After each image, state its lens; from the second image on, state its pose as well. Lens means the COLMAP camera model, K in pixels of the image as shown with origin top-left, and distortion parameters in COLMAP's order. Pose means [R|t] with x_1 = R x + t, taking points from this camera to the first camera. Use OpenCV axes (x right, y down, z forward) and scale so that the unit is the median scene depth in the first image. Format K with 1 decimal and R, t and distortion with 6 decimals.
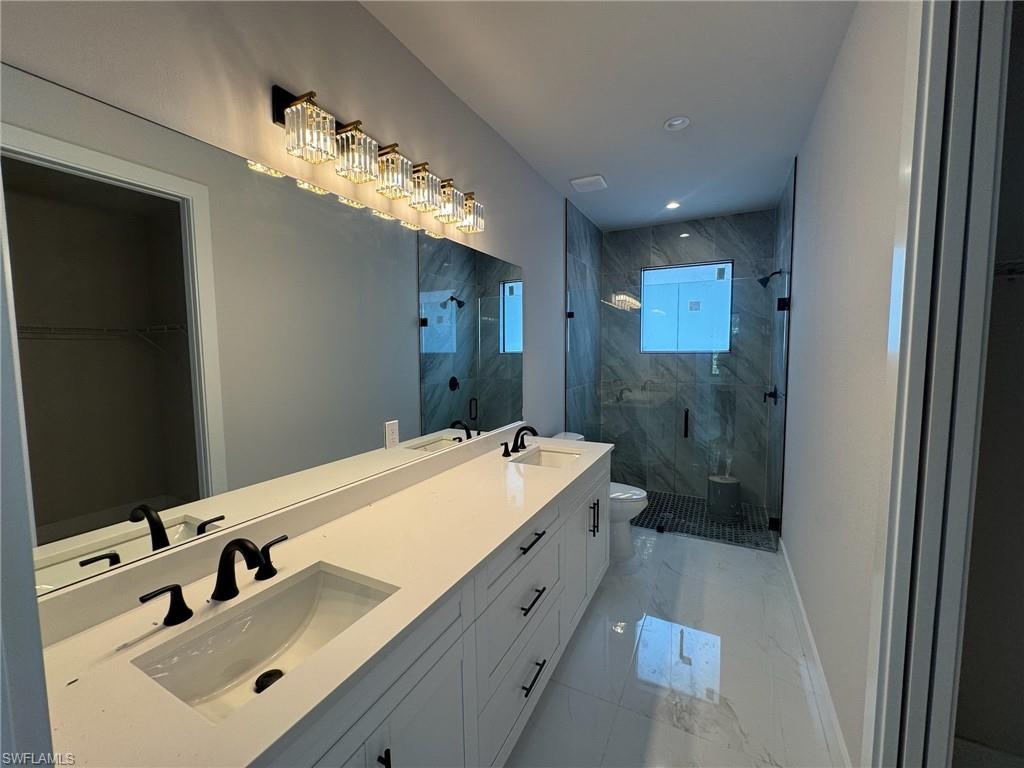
lens RADIAL K [[411.9, 0, 514.2], [0, 411.9, 381.1], [0, 0, 1]] dist [0.003124, 0.000742]
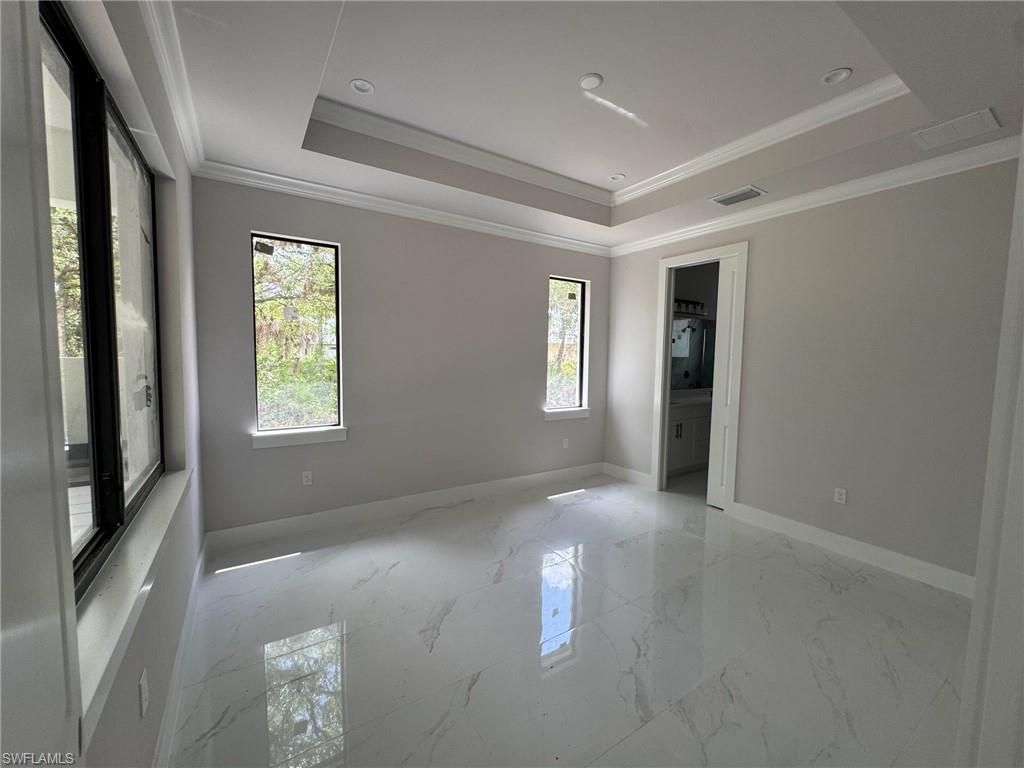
lens RADIAL K [[411.9, 0, 520.9], [0, 411.9, 383.2], [0, 0, 1]] dist [0.003124, 0.000742]
pose [[0.870593, 0.048548, -0.489602, 0.103837], [-0.054324, 0.998520, 0.002415, 0.079432], [0.488995, 0.024494, 0.871943, -0.913192]]
